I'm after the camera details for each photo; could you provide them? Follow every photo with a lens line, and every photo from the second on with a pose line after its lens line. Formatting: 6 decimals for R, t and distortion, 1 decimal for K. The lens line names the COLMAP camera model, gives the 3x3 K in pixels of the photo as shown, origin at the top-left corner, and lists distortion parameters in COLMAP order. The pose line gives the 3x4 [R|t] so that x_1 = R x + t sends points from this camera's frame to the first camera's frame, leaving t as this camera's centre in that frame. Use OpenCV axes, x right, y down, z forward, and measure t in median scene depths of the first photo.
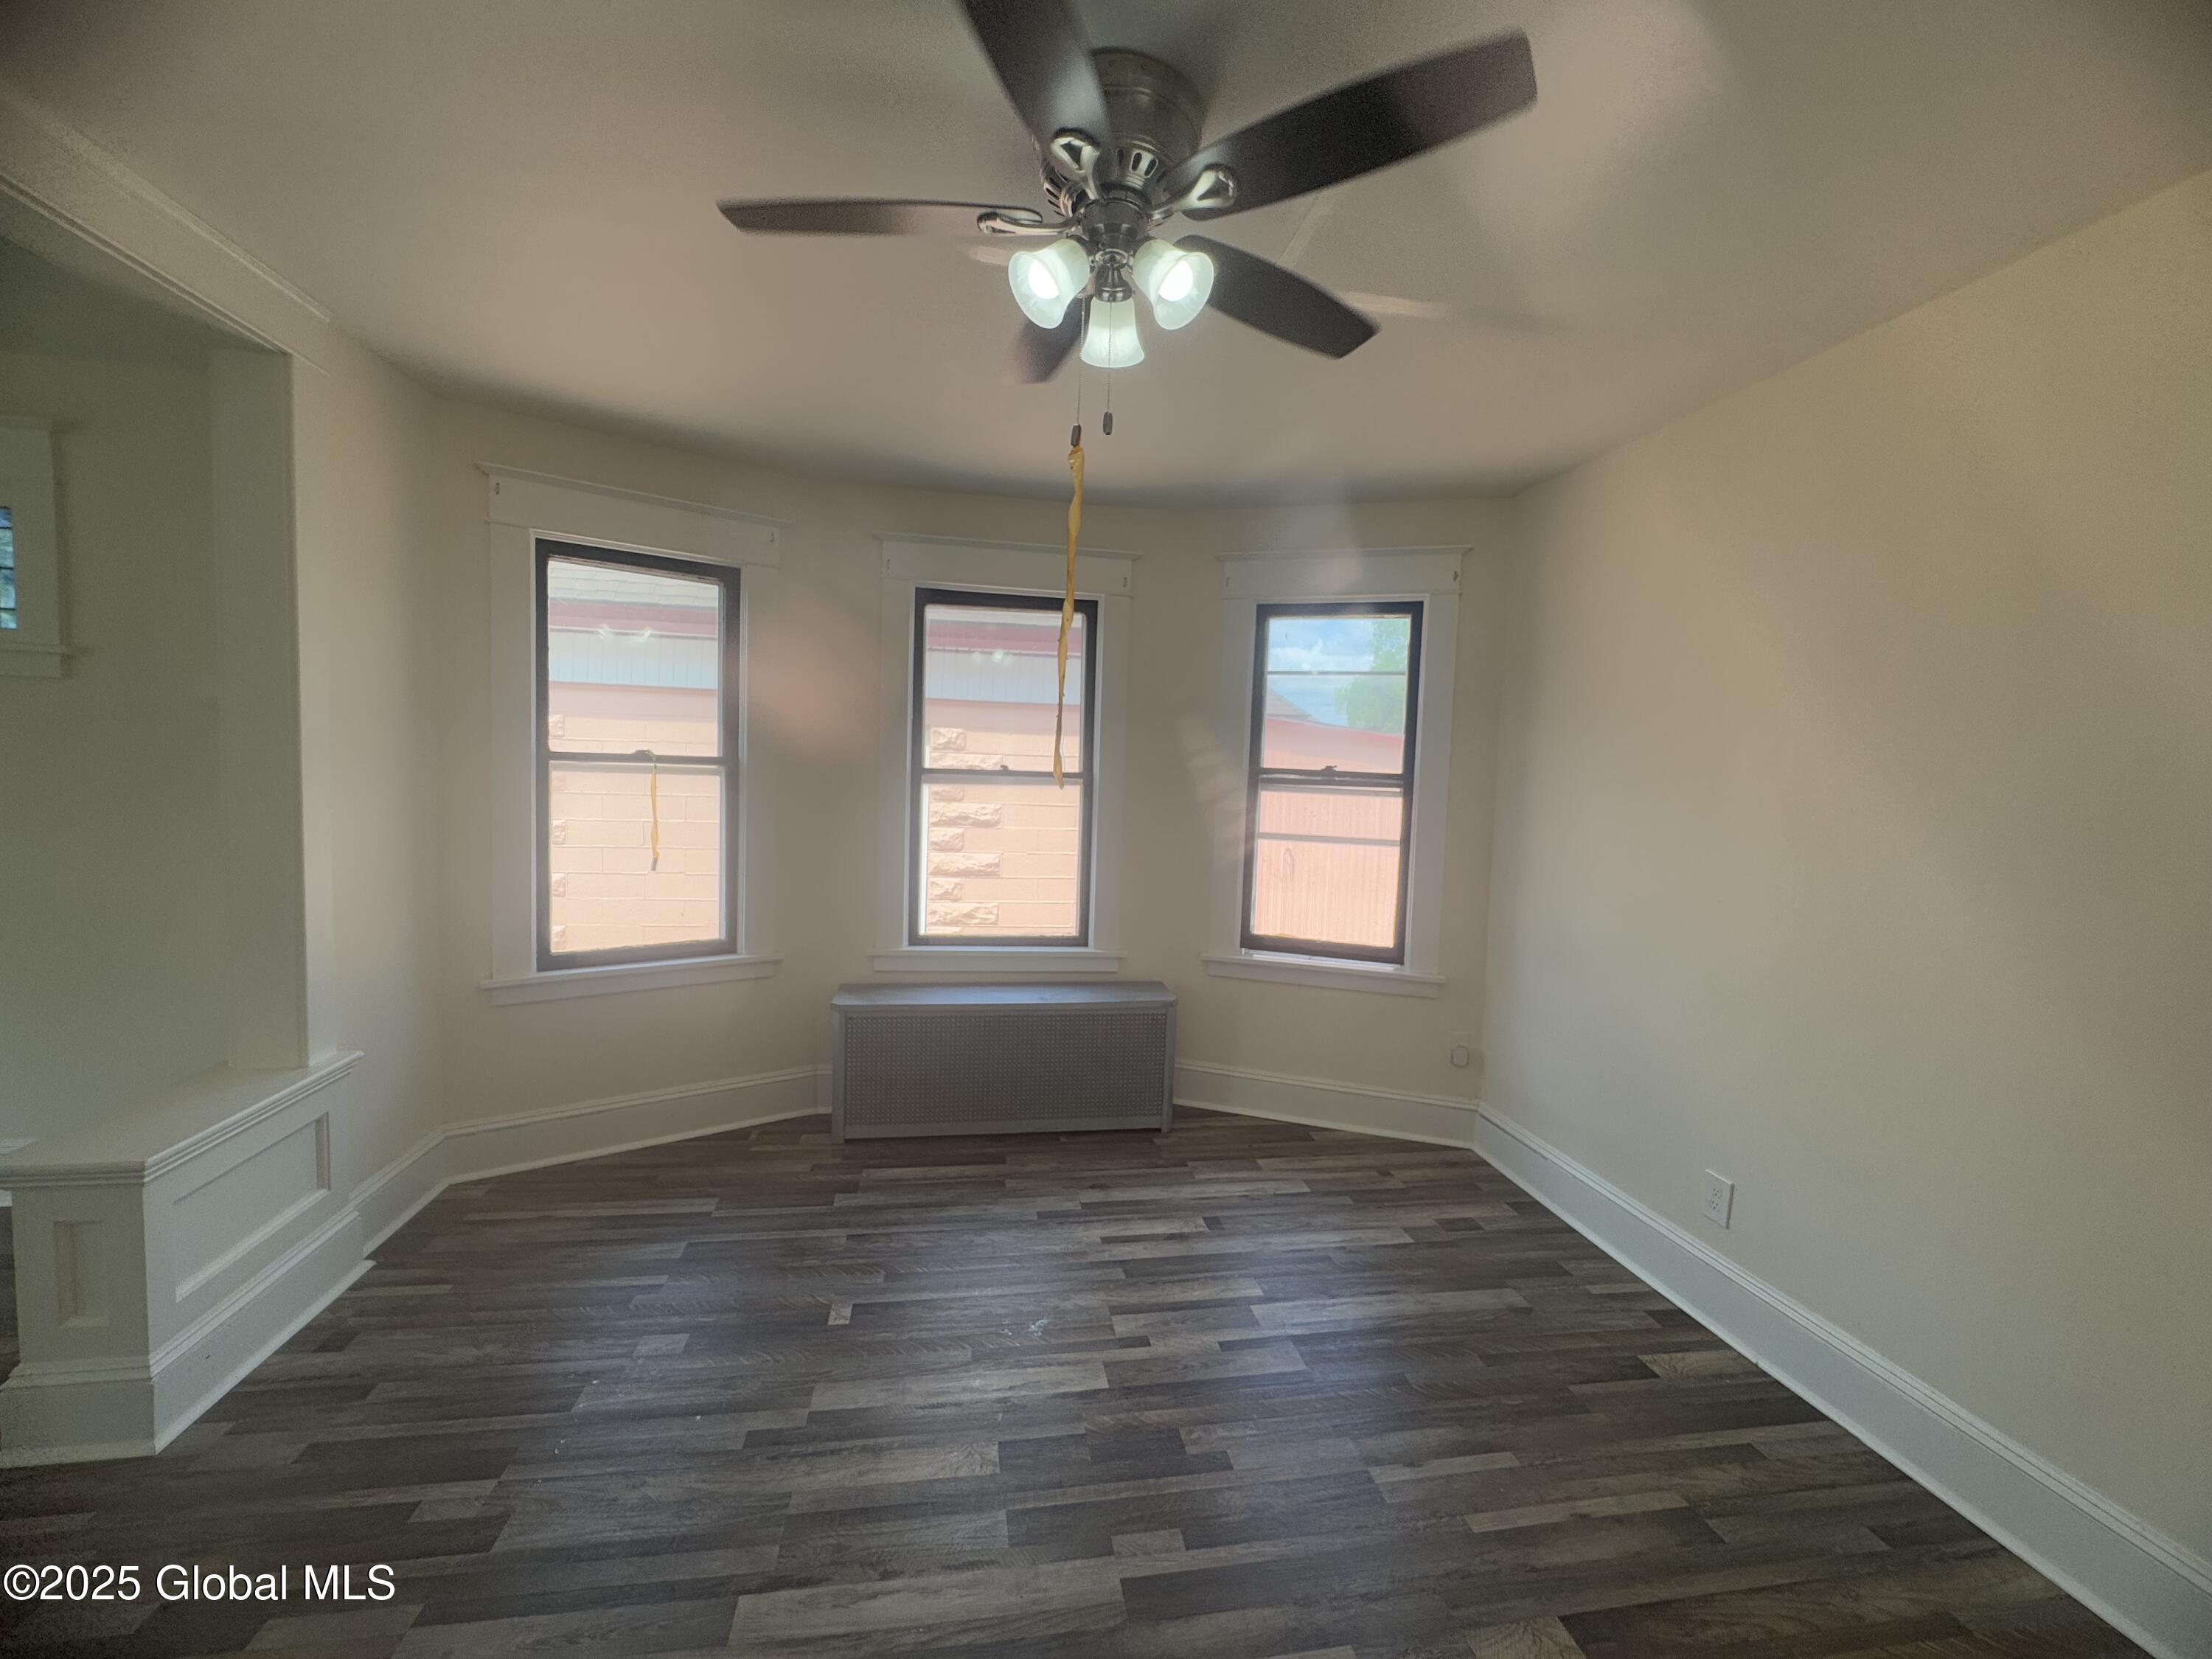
lens RADIAL K [[885.9, 0, 1107.2], [0, 885.9, 832.8], [0, 0, 1]] dist [-0.007455, 0.001898]
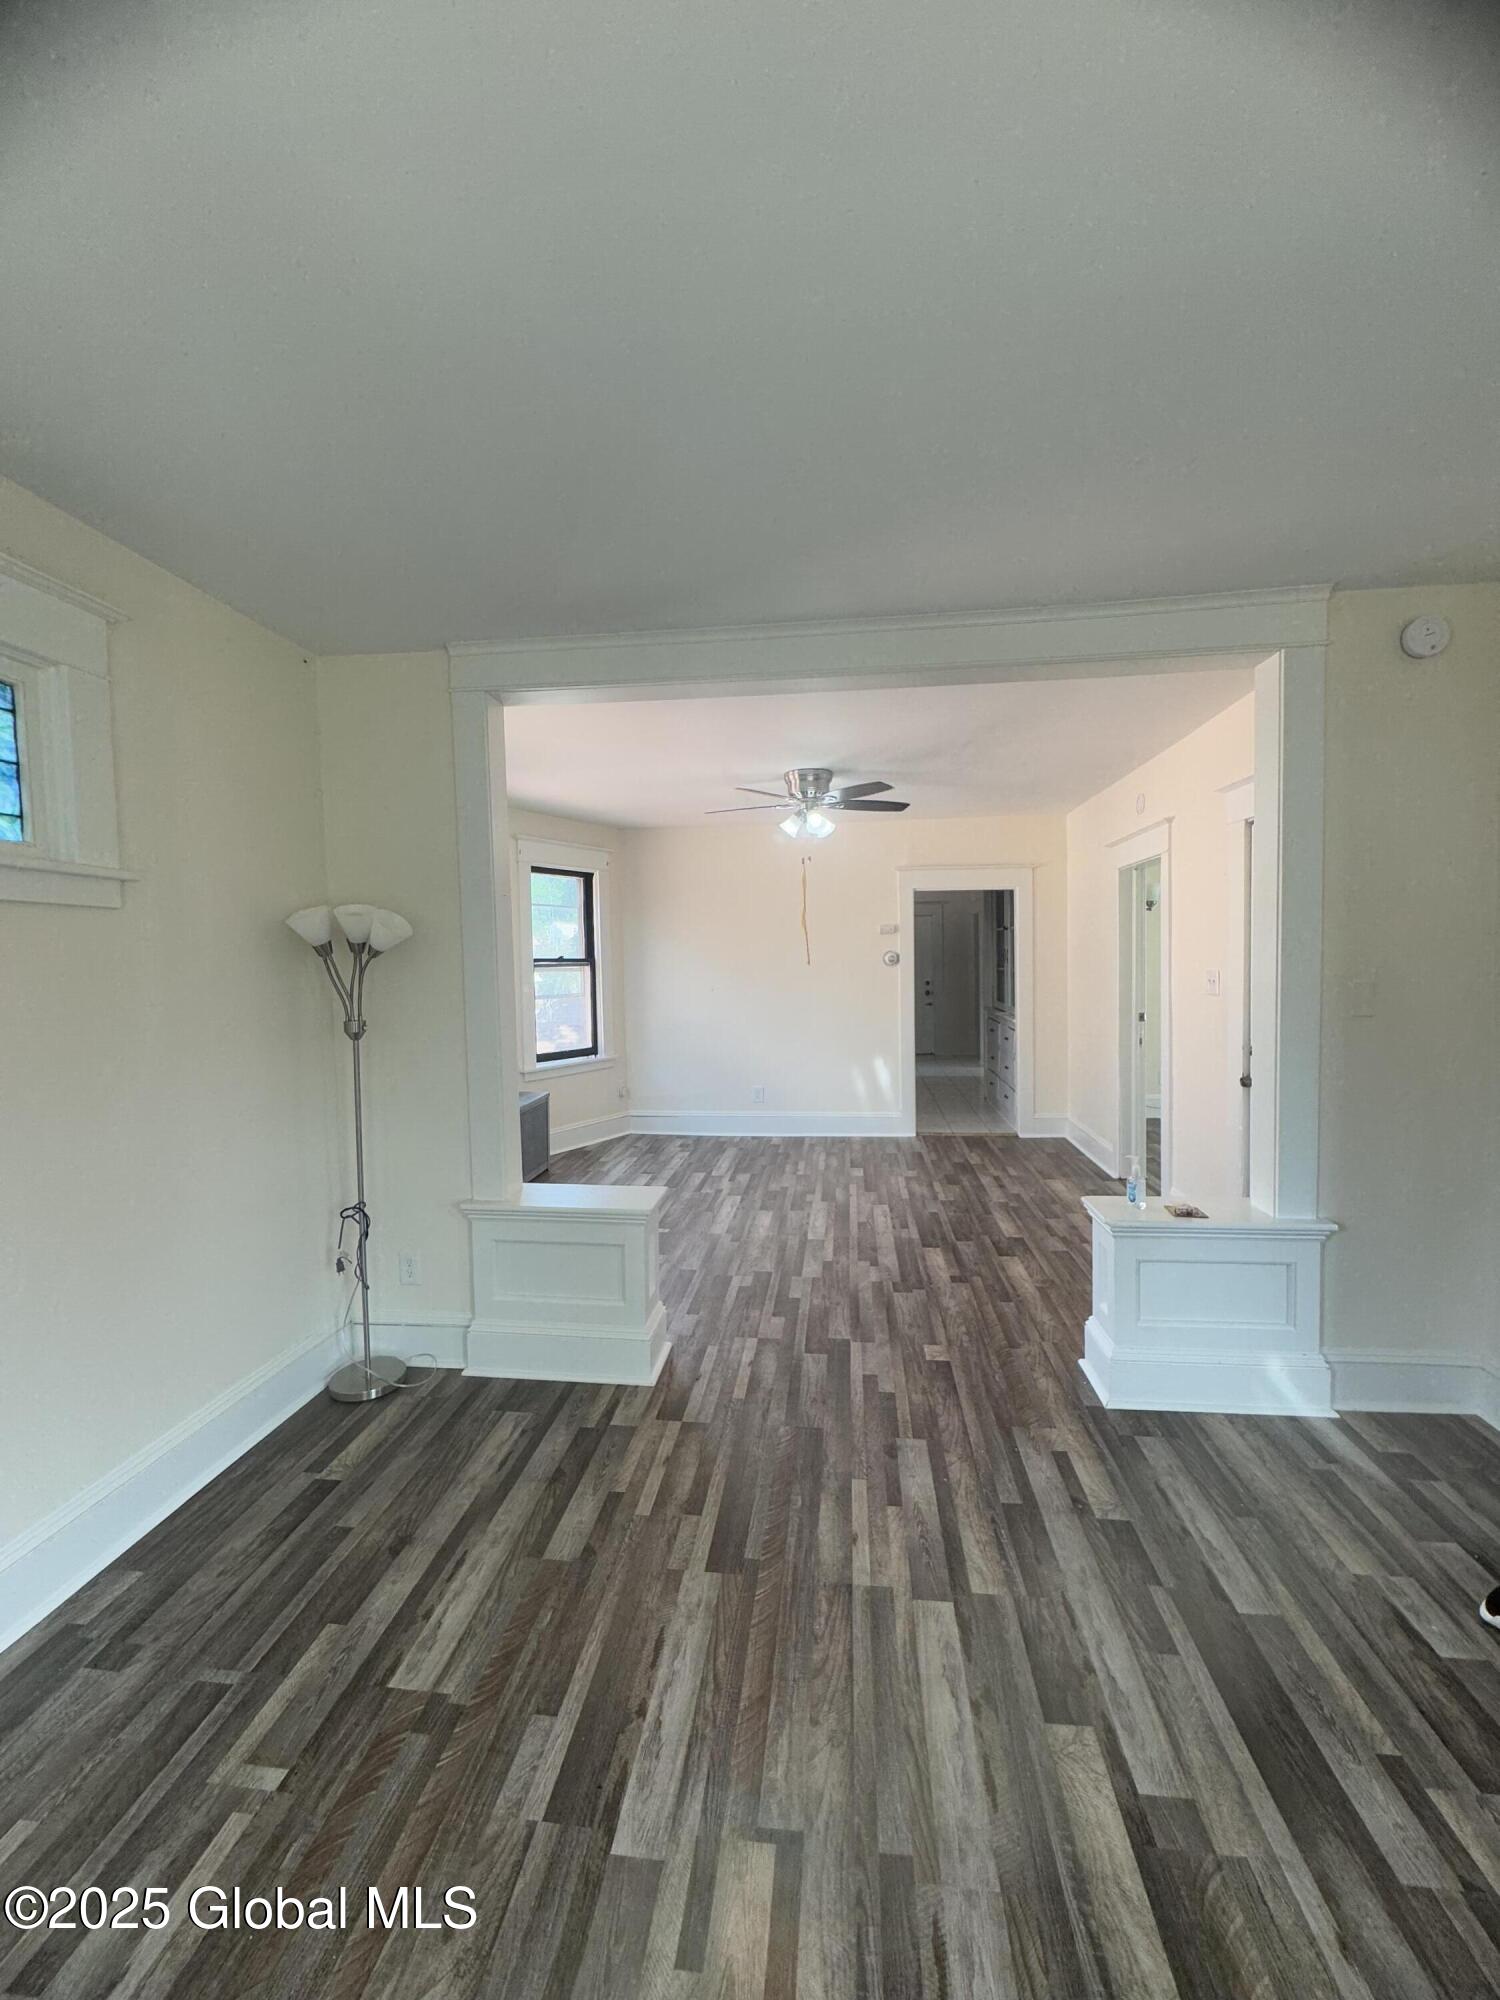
lens RADIAL K [[801.0, 0, 756.1], [0, 801.0, 987.1], [0, 0, 1]] dist [-0.007455, 0.001898]
pose [[0.275026, -0.074376, 0.958556, -1.784616], [0.092178, 0.994450, 0.050714, -0.082754], [-0.957008, 0.074410, 0.280355, 0.201414]]
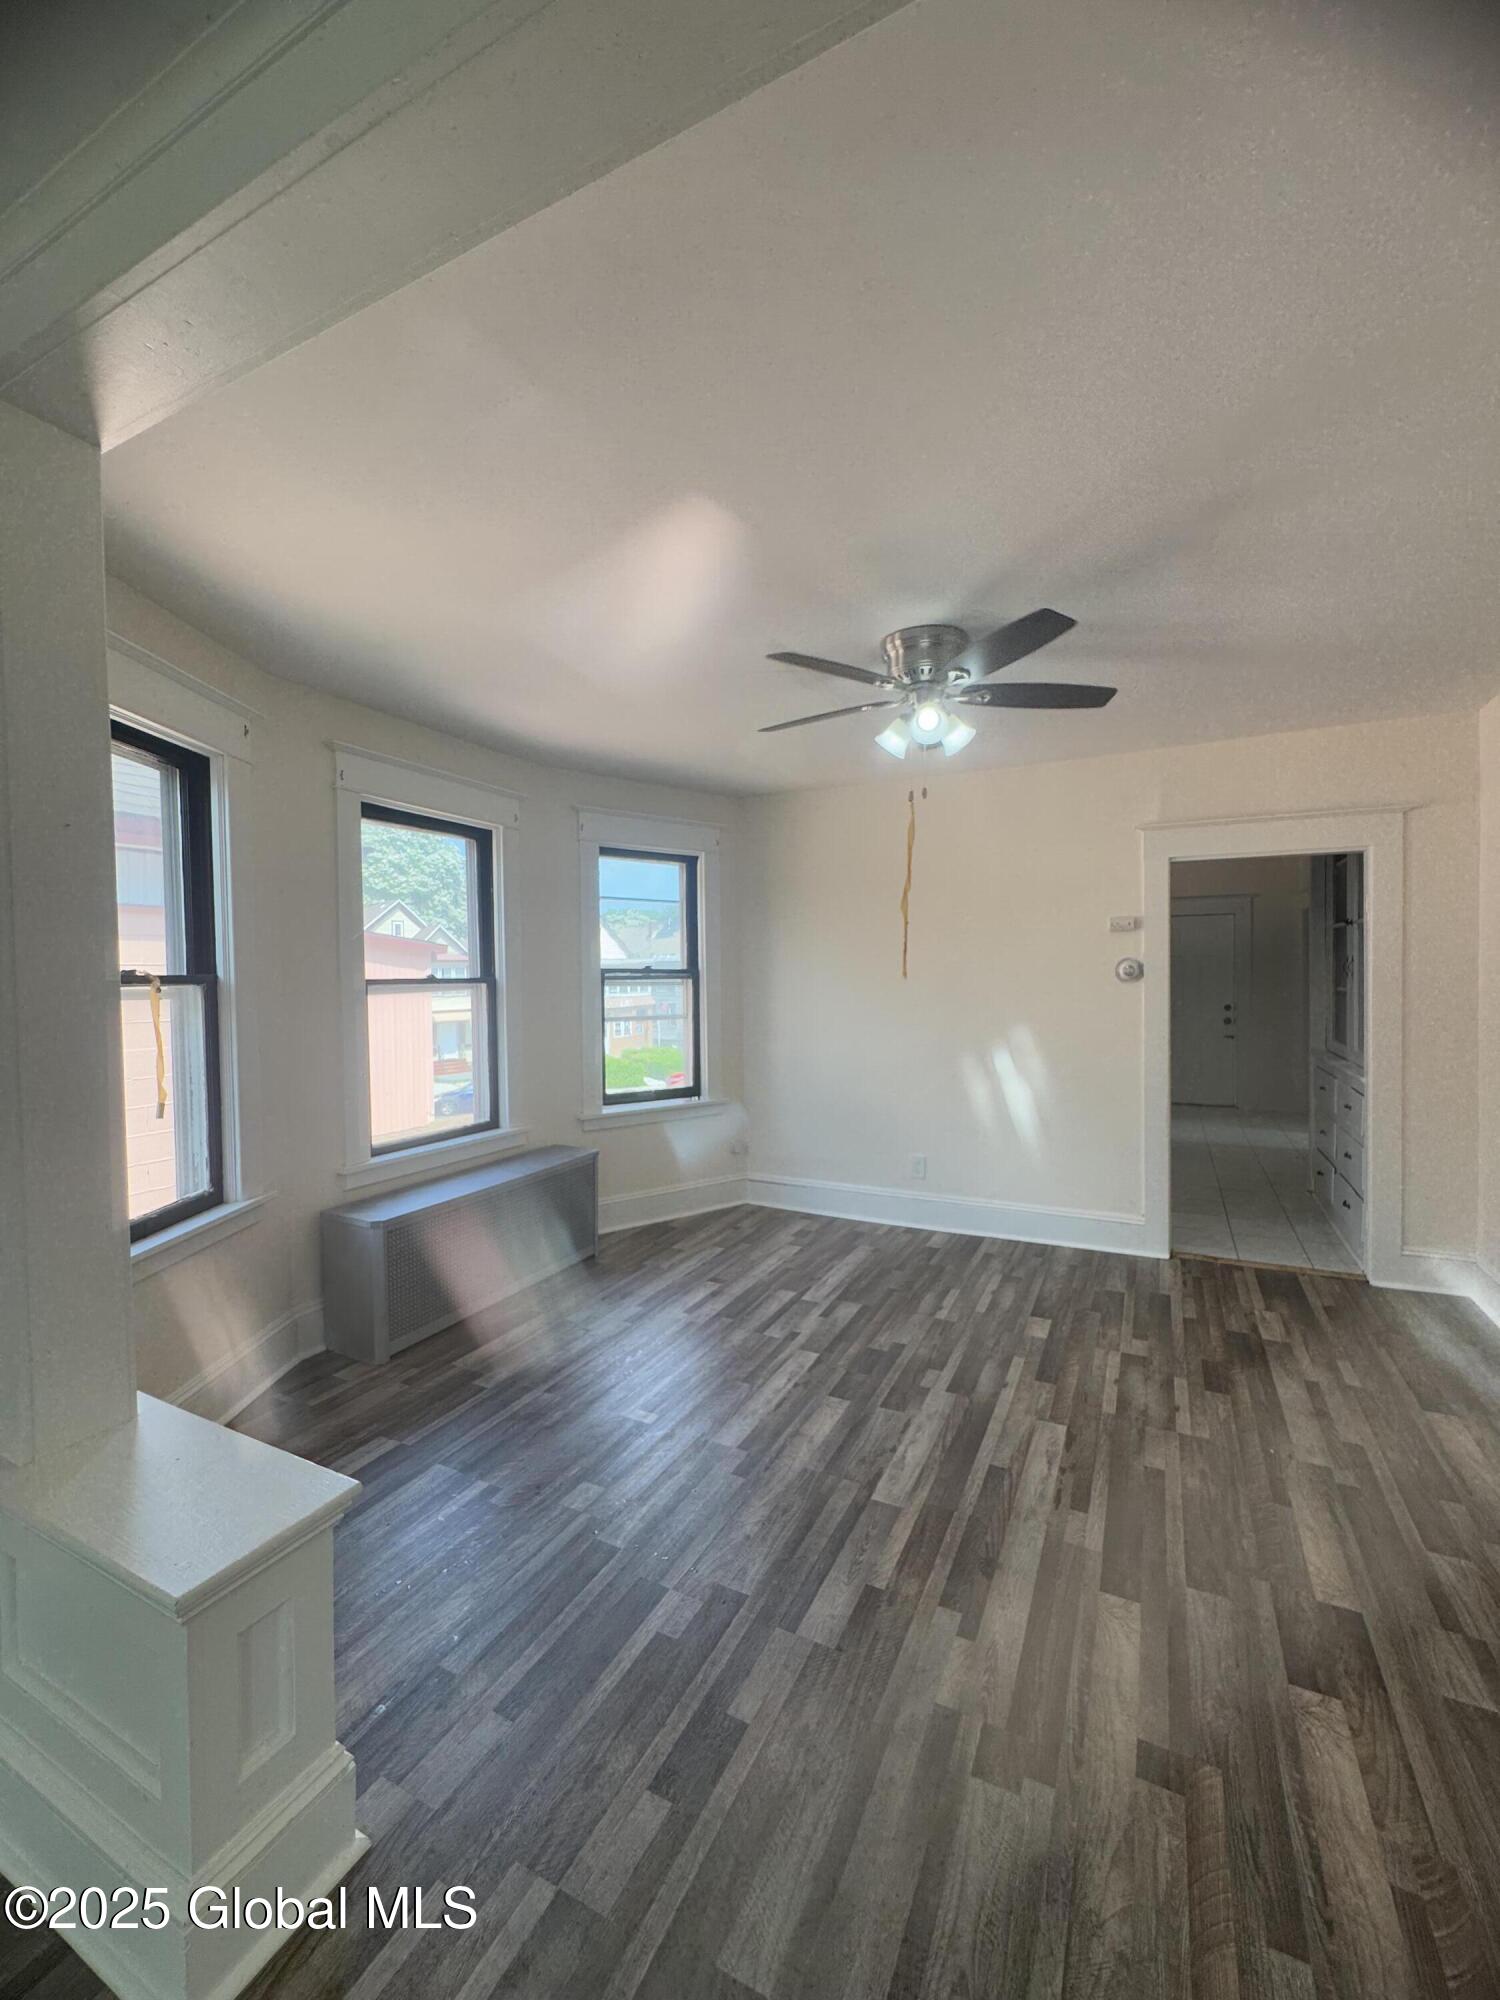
lens RADIAL K [[801.0, 0, 753.1], [0, 801.0, 997.0], [0, 0, 1]] dist [-0.007455, 0.001898]
pose [[0.590789, -0.060468, 0.804557, -0.969824], [0.086750, 0.996168, 0.011168, -0.035828], [-0.802149, 0.063197, 0.593771, 0.156974]]
